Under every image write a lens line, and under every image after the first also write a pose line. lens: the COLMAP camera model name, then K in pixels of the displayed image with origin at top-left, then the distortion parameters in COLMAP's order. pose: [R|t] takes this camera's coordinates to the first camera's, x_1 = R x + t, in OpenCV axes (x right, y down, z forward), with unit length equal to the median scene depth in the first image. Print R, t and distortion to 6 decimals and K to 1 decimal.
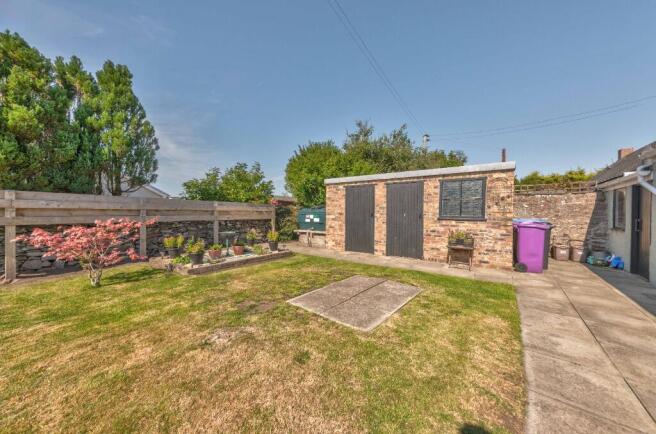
lens RADIAL K [[231.0, 0, 329.9], [0, 231.0, 216.3], [0, 0, 1]] dist [0.002519, 0.000206]
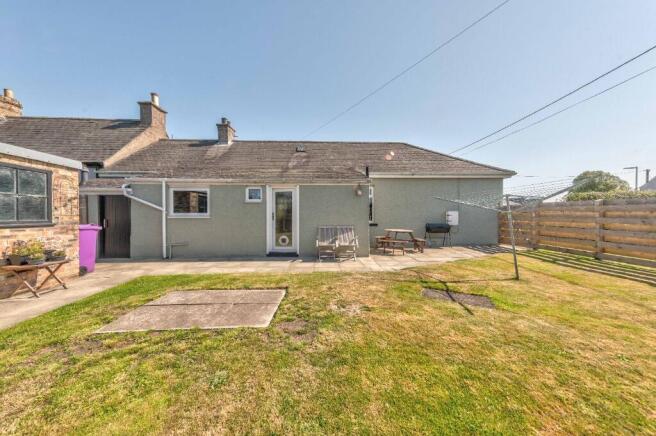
lens RADIAL K [[231.0, 0, 327.6], [0, 231.0, 215.7], [0, 0, 1]] dist [0.002519, 0.000206]
pose [[-0.664383, -0.008474, 0.747344, -0.574927], [0.006138, 0.999840, 0.016793, -0.023666], [-0.747367, 0.015745, -0.664225, 0.836683]]
